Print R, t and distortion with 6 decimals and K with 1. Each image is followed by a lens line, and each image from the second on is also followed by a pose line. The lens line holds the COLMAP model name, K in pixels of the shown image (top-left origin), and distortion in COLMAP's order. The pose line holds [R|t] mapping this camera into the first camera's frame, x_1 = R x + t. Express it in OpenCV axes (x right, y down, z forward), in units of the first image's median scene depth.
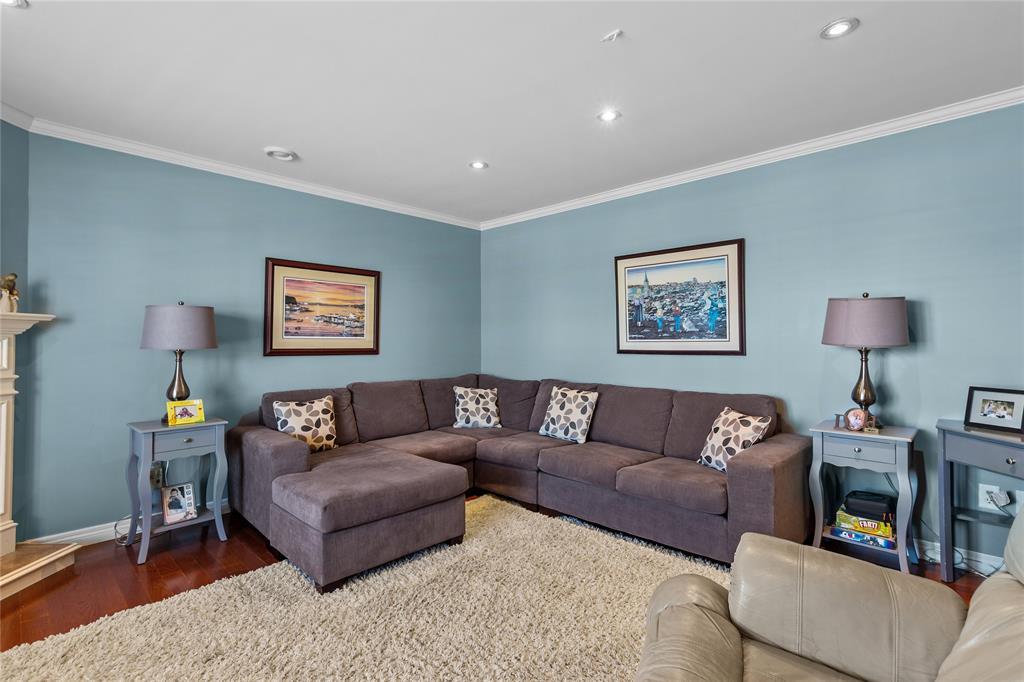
lens RADIAL K [[479.4, 0, 514.1], [0, 479.4, 340.5], [0, 0, 1]] dist [-0.000482, -0.000793]
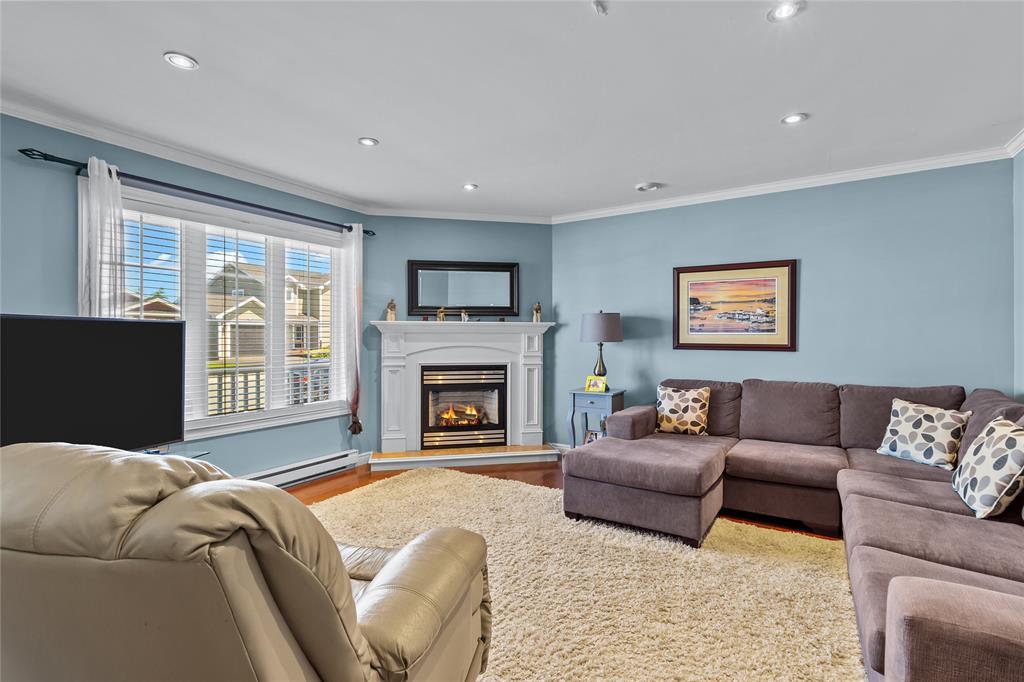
lens RADIAL K [[479.4, 0, 510.7], [0, 479.4, 342.2], [0, 0, 1]] dist [-0.000482, -0.000793]
pose [[0.202452, 0.013406, -0.979200, 0.578407], [0.003223, 0.999892, 0.014356, -0.003877], [0.979287, -0.006063, 0.202387, 0.341268]]
